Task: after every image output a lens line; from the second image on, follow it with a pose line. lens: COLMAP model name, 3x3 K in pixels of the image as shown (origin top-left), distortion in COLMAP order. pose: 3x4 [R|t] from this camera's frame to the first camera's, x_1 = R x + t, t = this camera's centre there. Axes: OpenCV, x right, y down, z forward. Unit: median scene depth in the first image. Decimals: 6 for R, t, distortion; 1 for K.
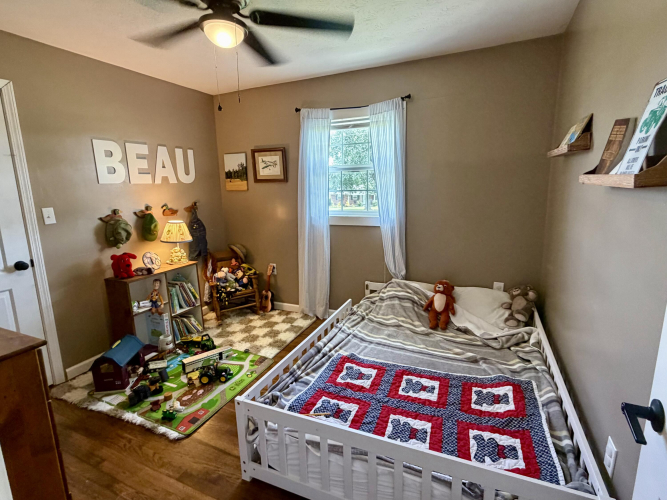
lens RADIAL K [[338.2, 0, 333.3], [0, 338.2, 250.6], [0, 0, 1]] dist [0.002305, -0.001167]
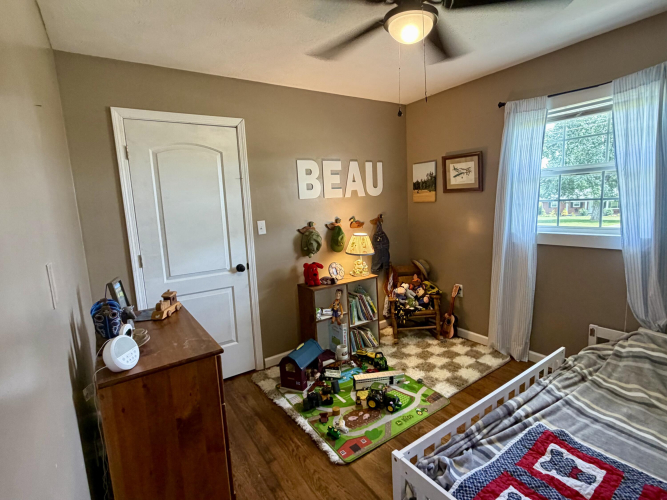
lens RADIAL K [[338.2, 0, 333.2], [0, 338.2, 249.5], [0, 0, 1]] dist [0.002305, -0.001167]
pose [[0.849525, 0.056703, -0.524492, -0.001000], [-0.071340, 0.997422, -0.007719, -0.028403], [0.522702, 0.043975, 0.851380, 0.105472]]
